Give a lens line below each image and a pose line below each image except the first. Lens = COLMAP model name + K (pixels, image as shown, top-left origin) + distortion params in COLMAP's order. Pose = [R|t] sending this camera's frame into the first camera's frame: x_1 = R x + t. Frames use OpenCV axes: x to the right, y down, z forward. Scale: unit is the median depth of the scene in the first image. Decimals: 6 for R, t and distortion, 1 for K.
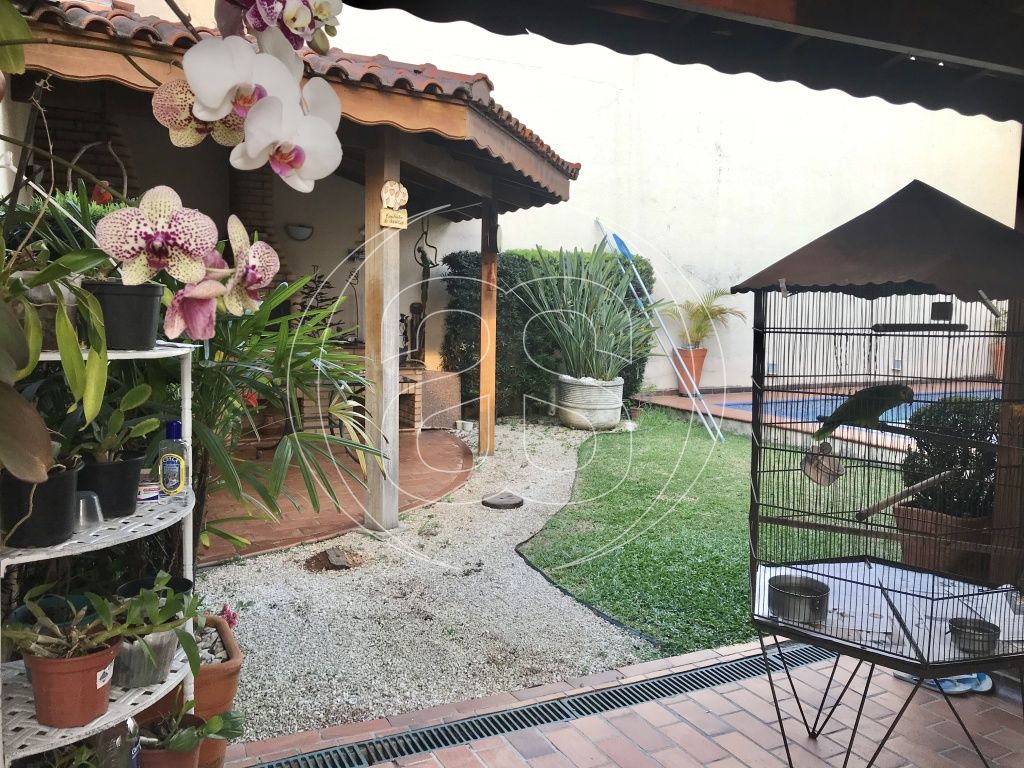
lens RADIAL K [[844.4, 0, 512.3], [0, 844.4, 385.5], [0, 0, 1]] dist [0.034316, -0.011531]
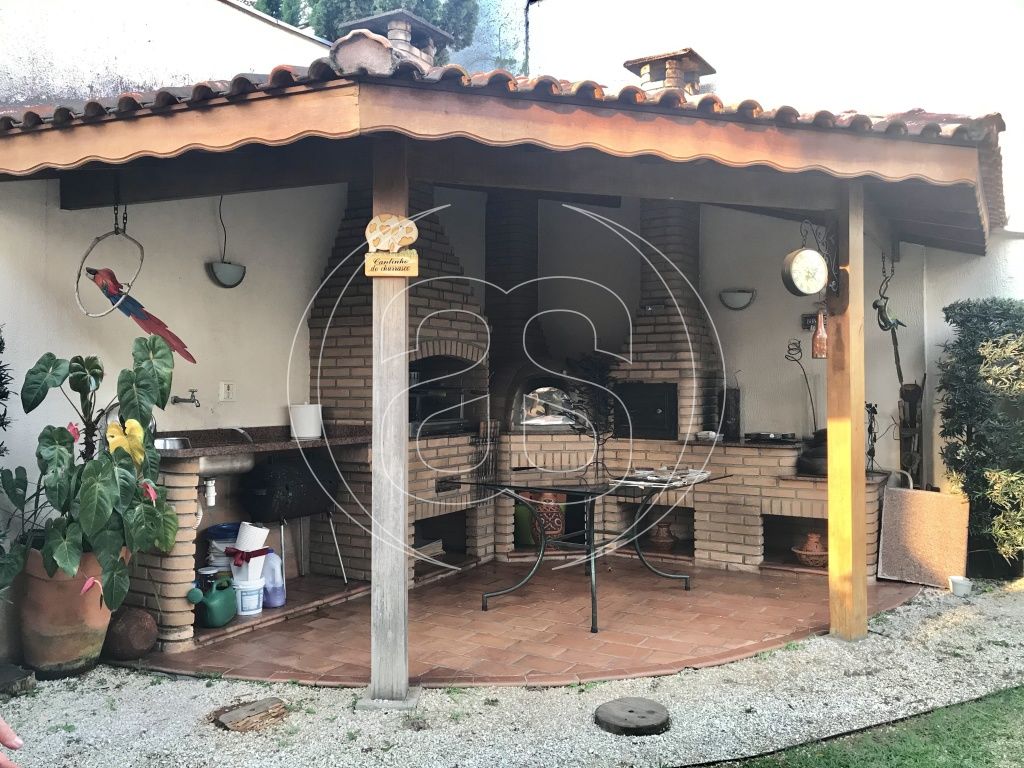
lens RADIAL K [[844.4, 0, 509.8], [0, 844.4, 380.0], [0, 0, 1]] dist [0.034316, -0.011531]
pose [[0.514264, -0.025249, -0.857260, 0.296317], [-0.078891, 0.993936, -0.076600, -0.027347], [0.853996, 0.107023, 0.509154, 0.399649]]
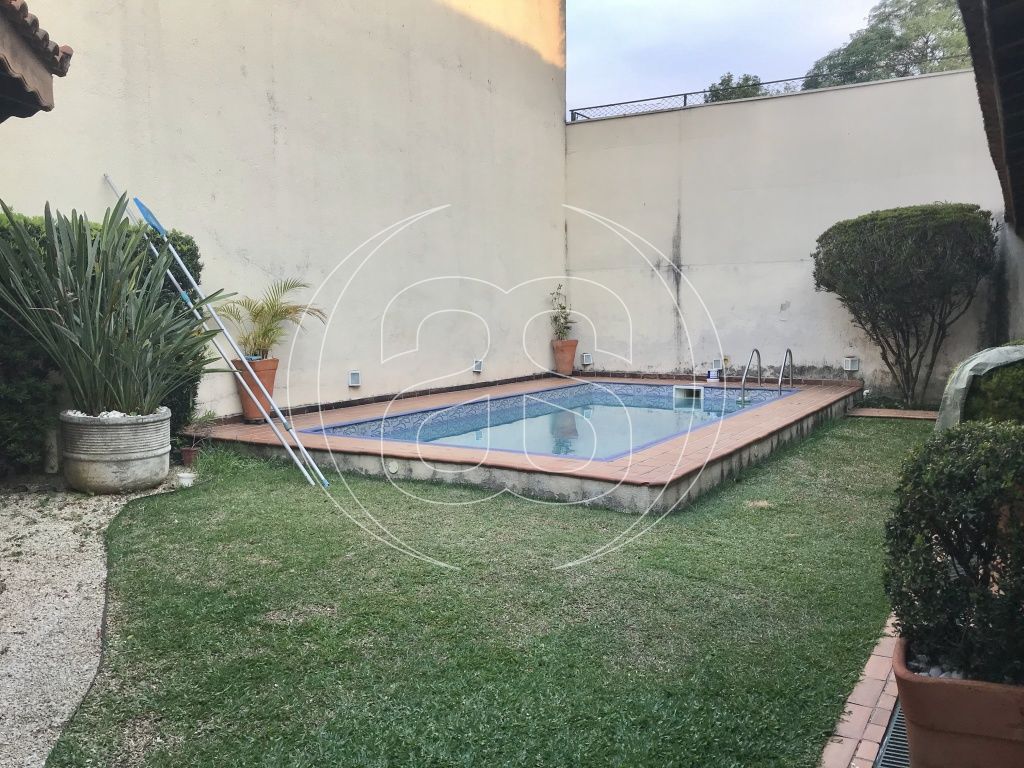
lens RADIAL K [[844.4, 0, 506.8], [0, 844.4, 382.0], [0, 0, 1]] dist [0.034316, -0.011531]
pose [[0.857466, -0.065434, 0.510363, 0.018302], [0.073167, 0.997307, 0.004936, -0.013011], [-0.509311, 0.033110, 0.859945, 0.285304]]
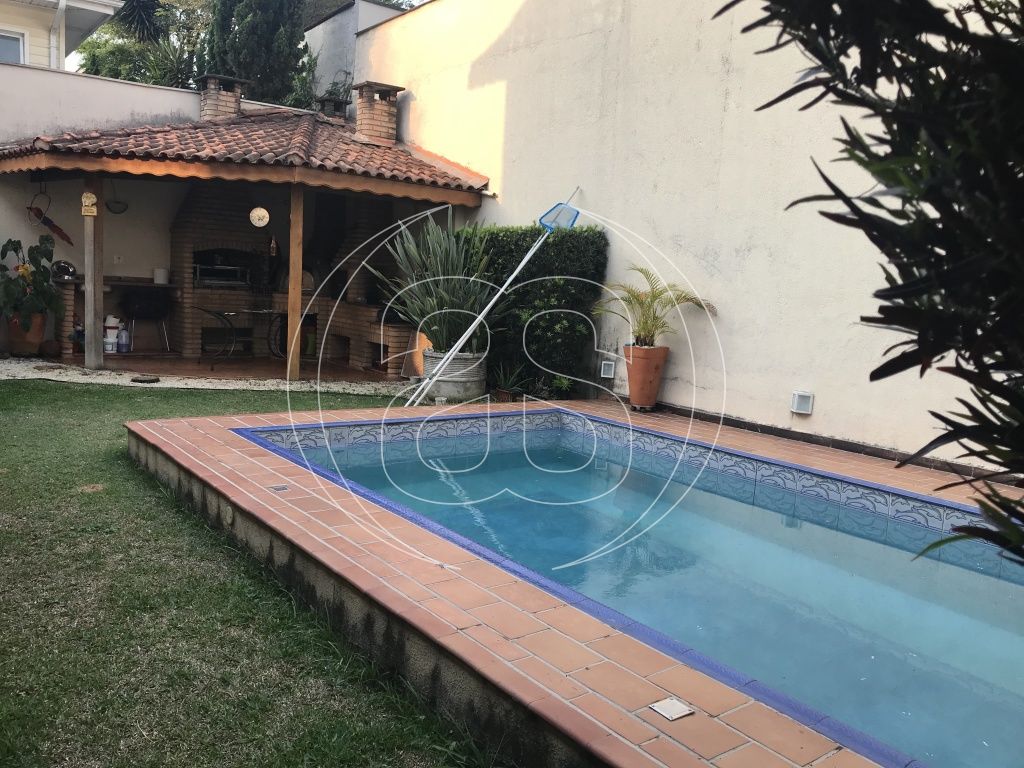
lens RADIAL K [[844.4, 0, 513.4], [0, 844.4, 382.9], [0, 0, 1]] dist [0.034316, -0.011531]
pose [[0.171262, 0.108804, -0.979199, 1.123602], [-0.158080, 0.984041, 0.081694, -0.066030], [0.972461, 0.140801, 0.185729, 0.912337]]
